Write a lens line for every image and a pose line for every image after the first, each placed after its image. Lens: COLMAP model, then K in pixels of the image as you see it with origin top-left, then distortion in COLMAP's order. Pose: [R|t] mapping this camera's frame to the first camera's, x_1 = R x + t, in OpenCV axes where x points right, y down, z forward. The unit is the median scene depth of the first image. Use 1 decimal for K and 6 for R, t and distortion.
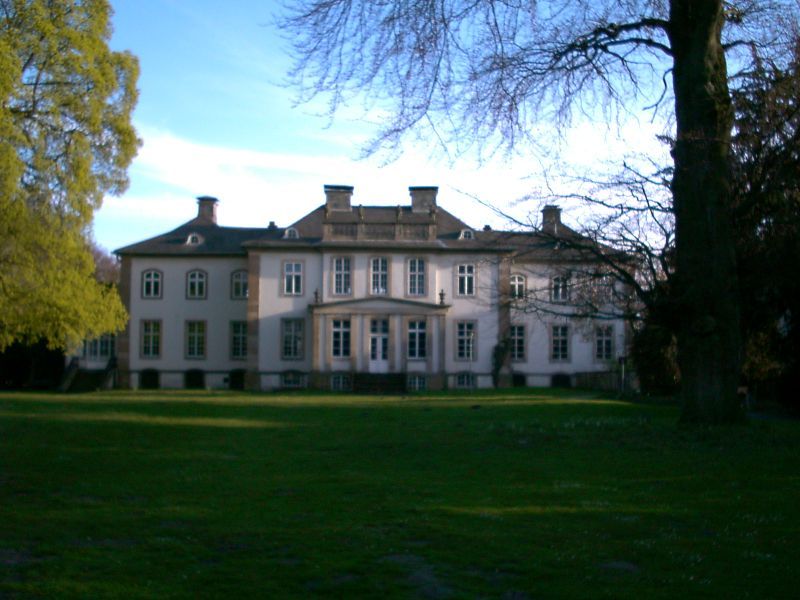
lens RADIAL K [[957.0, 0, 400.0], [0, 957.0, 300.0], [0, 0, 1]] dist [-0.014861, 0.006790]
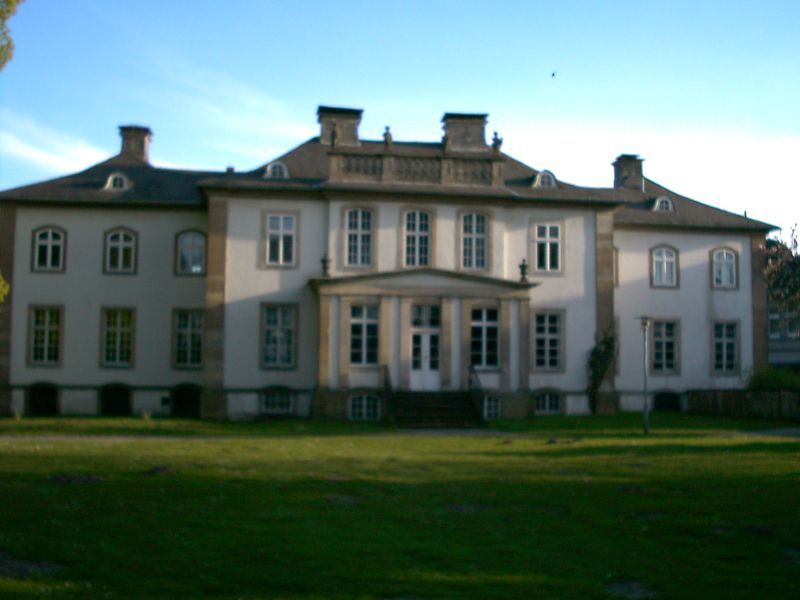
lens RADIAL K [[957.0, 0, 400.0], [0, 957.0, 300.0], [0, 0, 1]] dist [-0.014861, 0.006790]
pose [[0.994594, 0.012037, 0.103138, -0.097926], [-0.010677, 0.999849, -0.013723, 0.024700], [-0.103287, 0.012547, 0.994572, 0.366109]]
